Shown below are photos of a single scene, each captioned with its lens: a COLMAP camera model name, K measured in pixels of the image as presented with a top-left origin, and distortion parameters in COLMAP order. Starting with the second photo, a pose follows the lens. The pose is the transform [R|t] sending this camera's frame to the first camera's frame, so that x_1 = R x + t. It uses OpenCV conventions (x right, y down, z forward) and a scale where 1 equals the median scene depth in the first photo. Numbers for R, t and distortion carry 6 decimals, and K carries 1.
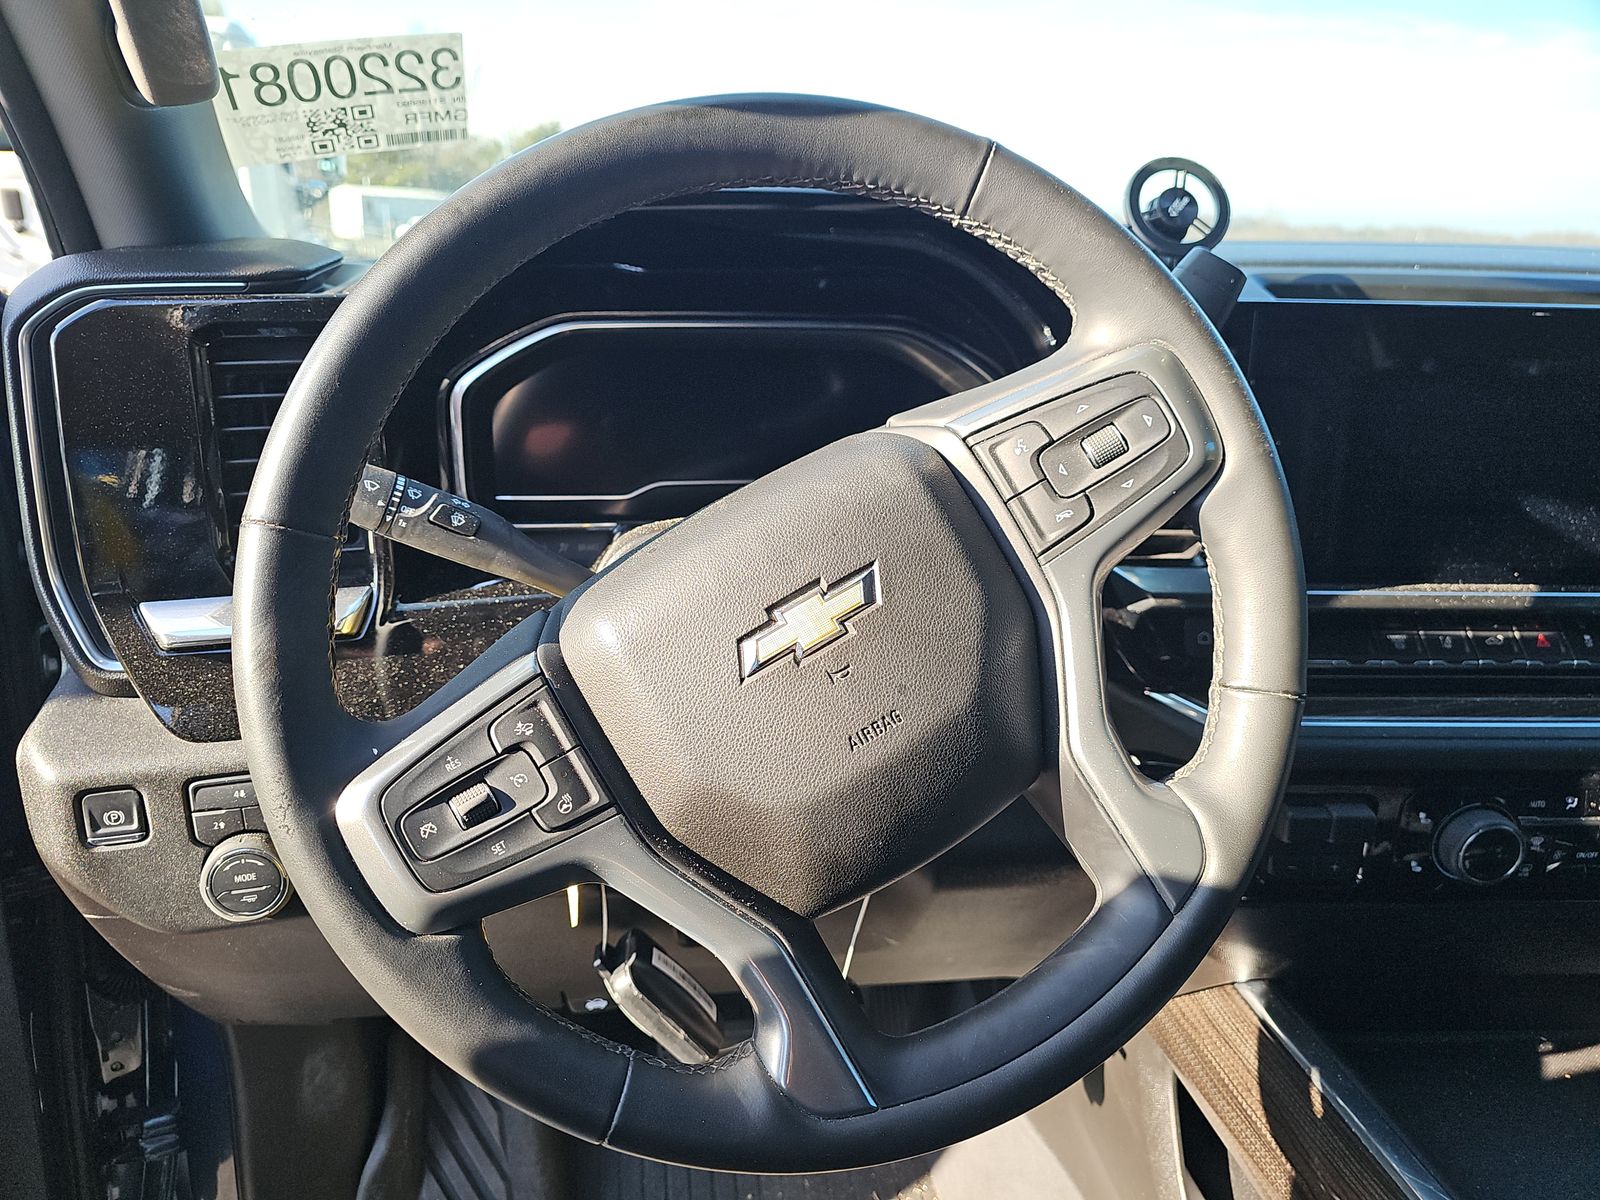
lens RADIAL K [[1047.9, 0, 800.0], [0, 1047.9, 600.0], [0, 0, 1]] dist [0.054656, -0.056021]
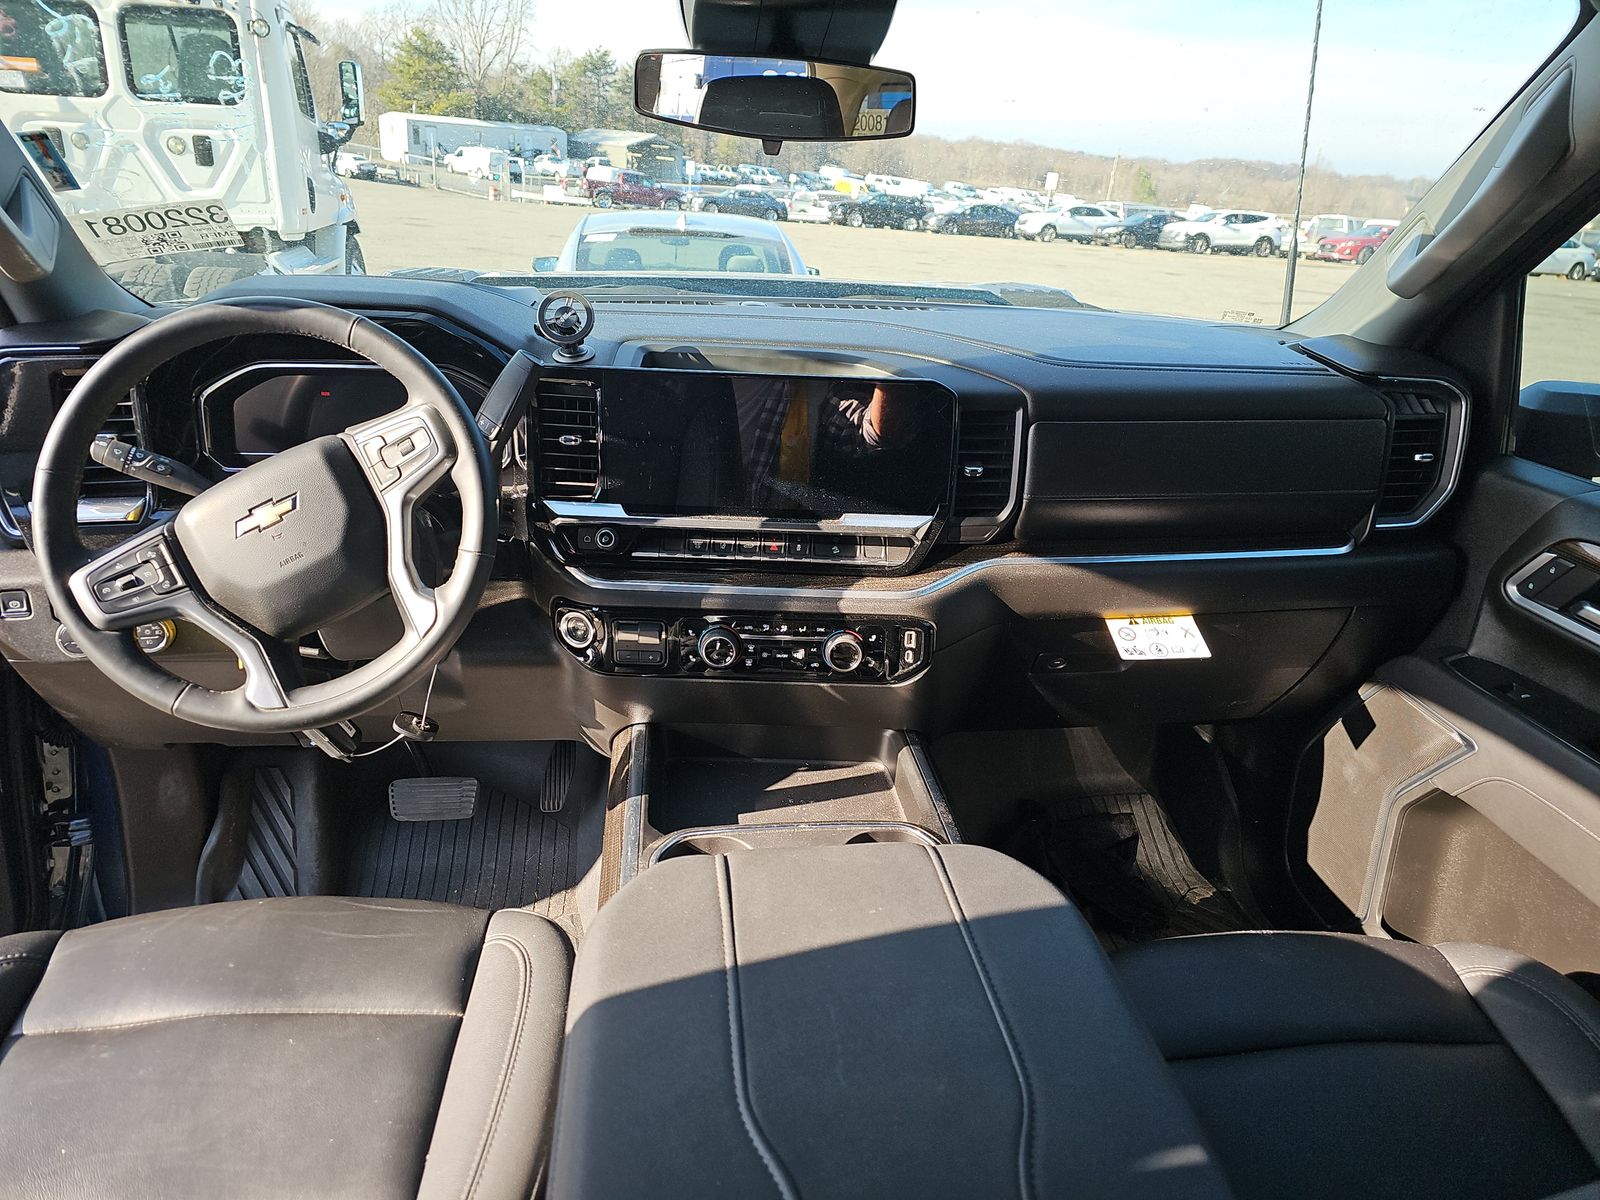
lens RADIAL K [[1017.8, 0, 802.9], [0, 1017.8, 575.1], [0, 0, 1]] dist [0.060843, -0.053291]
pose [[0.999365, 0.031441, -0.016743, 1.236165], [-0.030791, 0.998811, 0.037795, 0.028571], [0.017911, -0.037256, 0.999145, -1.329337]]
